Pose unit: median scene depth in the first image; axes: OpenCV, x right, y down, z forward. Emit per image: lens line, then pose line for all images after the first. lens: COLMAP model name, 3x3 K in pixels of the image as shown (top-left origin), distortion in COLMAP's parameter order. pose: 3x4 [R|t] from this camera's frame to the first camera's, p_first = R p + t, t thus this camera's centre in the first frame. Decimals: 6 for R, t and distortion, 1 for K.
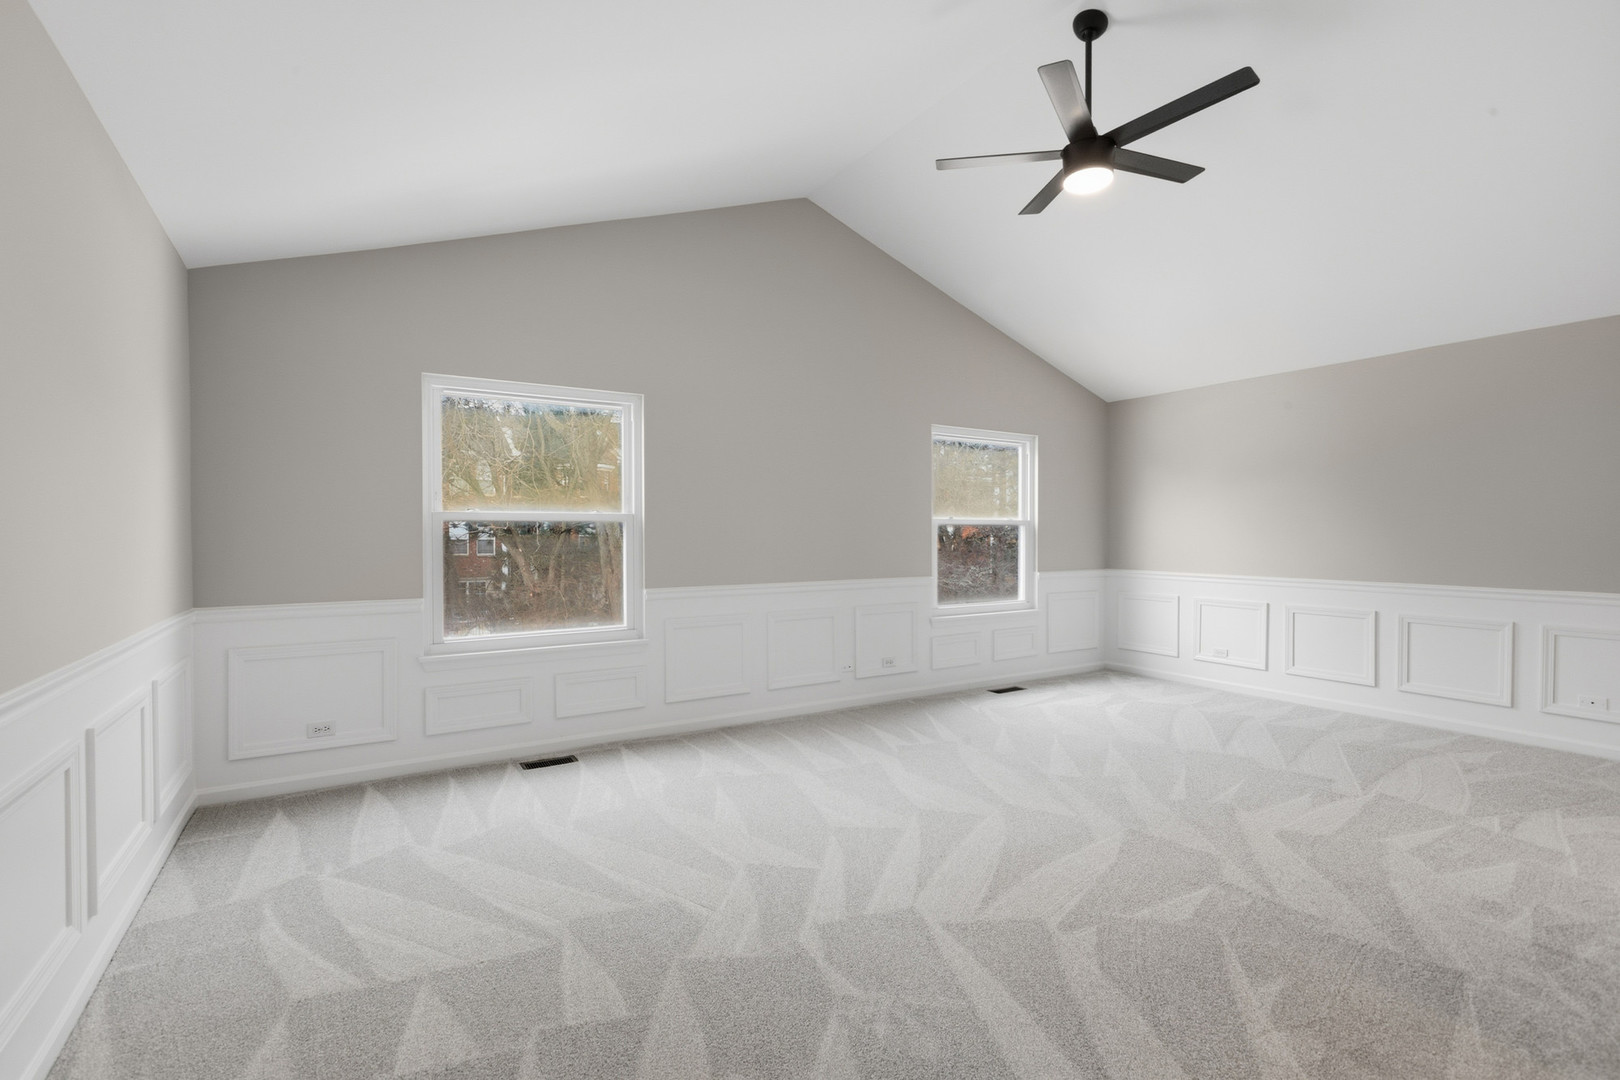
lens RADIAL K [[745.1, 0, 799.8], [0, 745.1, 540.7], [0, 0, 1]] dist [0.009585, -0.001867]
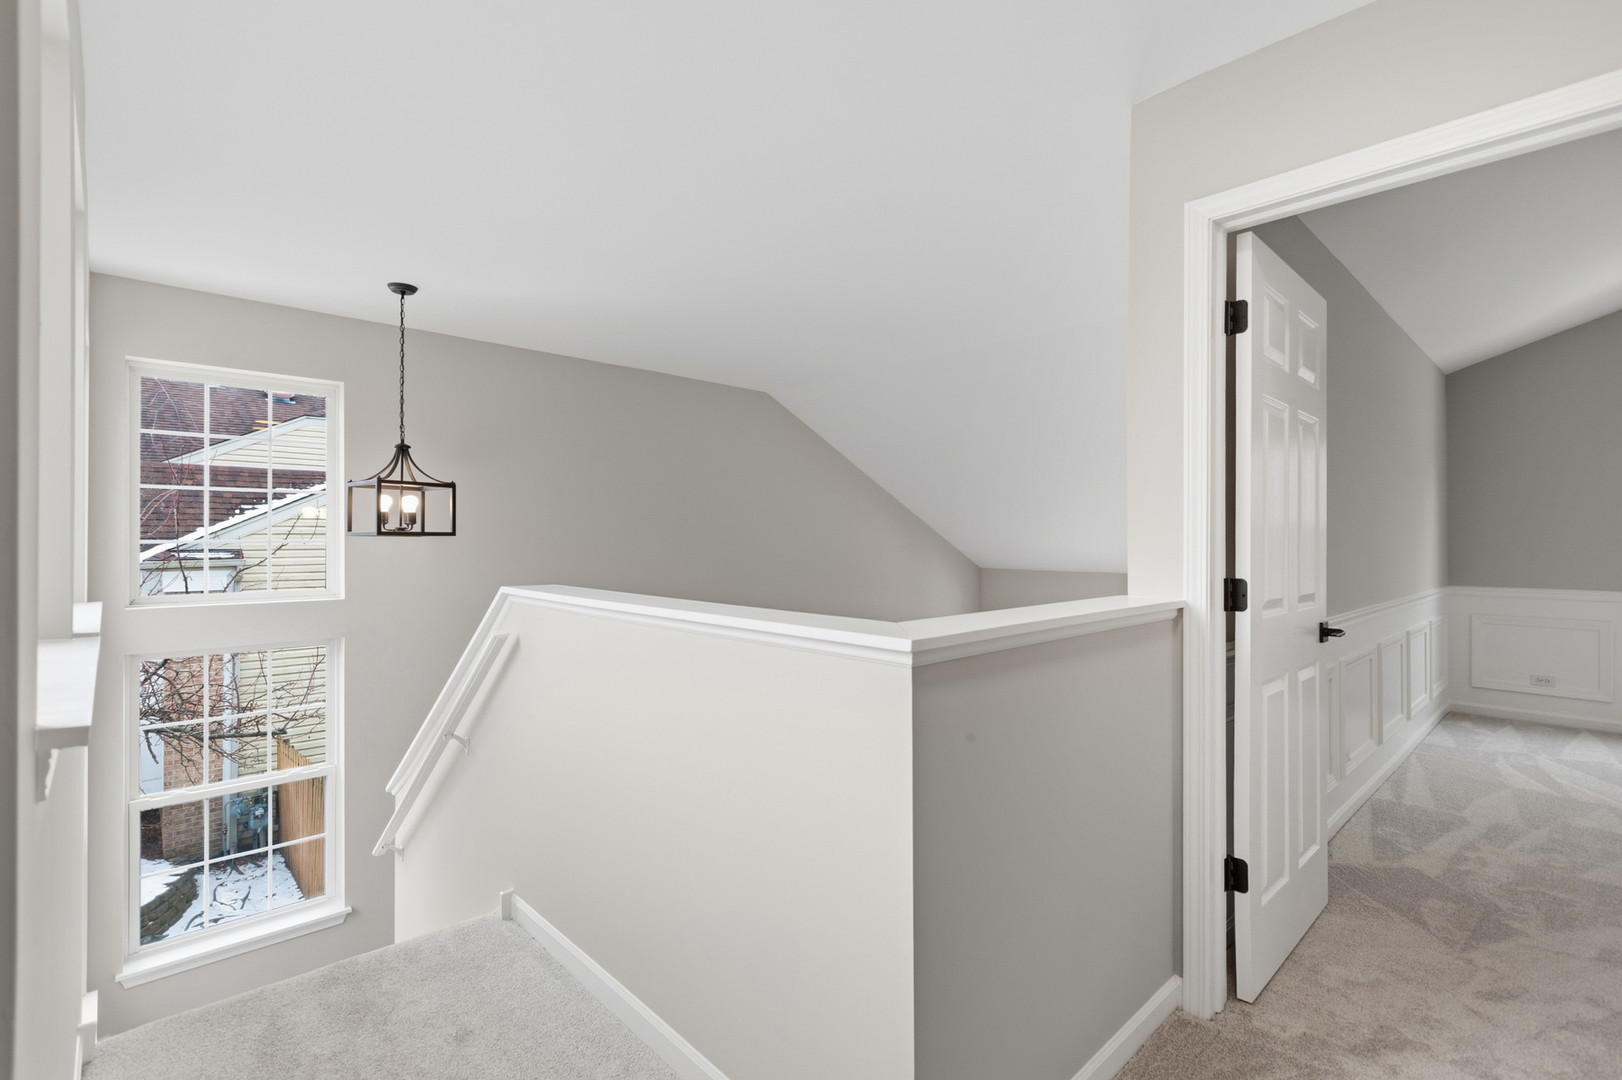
lens RADIAL K [[746.0, 0, 805.2], [0, 746.0, 537.2], [0, 0, 1]] dist [0.009585, -0.001867]
pose [[0.206913, -0.000419, -0.978359, 0.479536], [-0.005754, 0.999982, -0.001645, -0.001849], [0.978342, 0.005970, 0.206907, -0.682837]]
